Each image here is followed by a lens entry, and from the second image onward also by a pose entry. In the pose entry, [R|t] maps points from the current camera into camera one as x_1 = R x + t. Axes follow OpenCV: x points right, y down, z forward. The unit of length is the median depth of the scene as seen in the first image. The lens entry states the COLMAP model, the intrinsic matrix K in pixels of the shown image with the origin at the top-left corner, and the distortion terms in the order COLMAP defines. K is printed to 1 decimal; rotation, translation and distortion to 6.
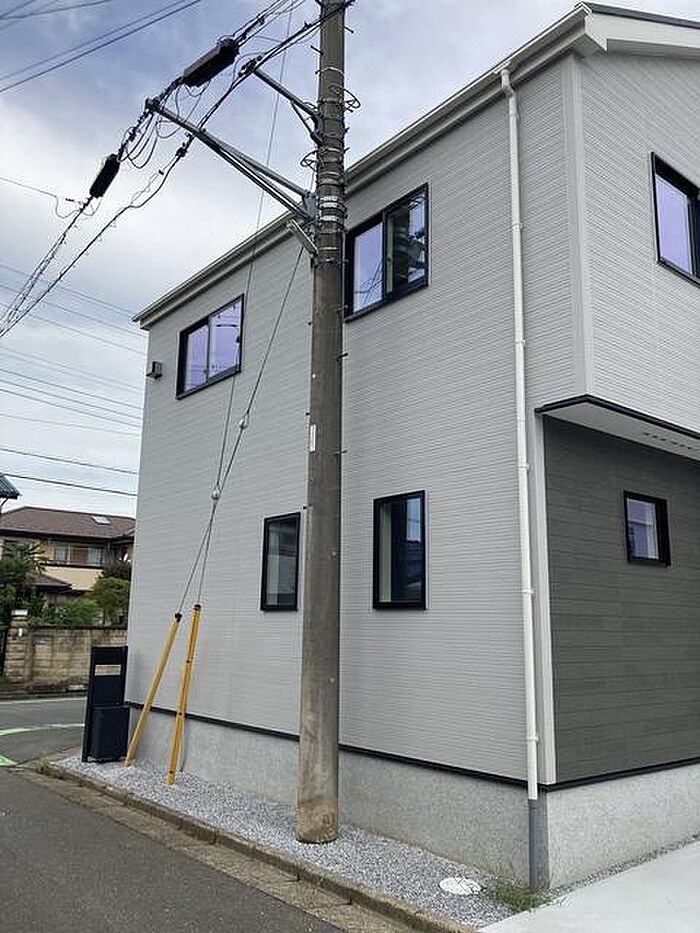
lens RADIAL K [[764.8, 0, 352.3], [0, 764.8, 471.3], [0, 0, 1]] dist [0.006456, -0.014275]
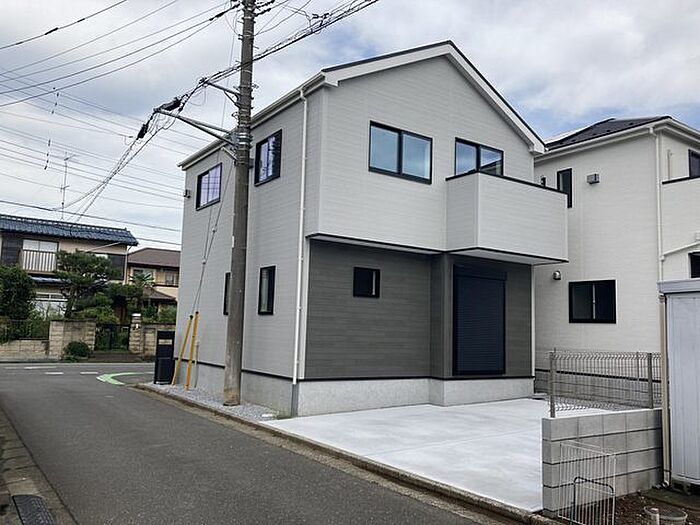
lens RADIAL K [[573.8, 0, 345.7], [0, 573.8, 263.2], [0, 0, 1]] dist [0.006456, -0.014275]
pose [[0.996279, 0.003714, -0.086109, 0.412095], [0.003793, 0.996214, 0.086852, -0.120819], [0.086106, -0.086856, 0.992493, -0.669437]]
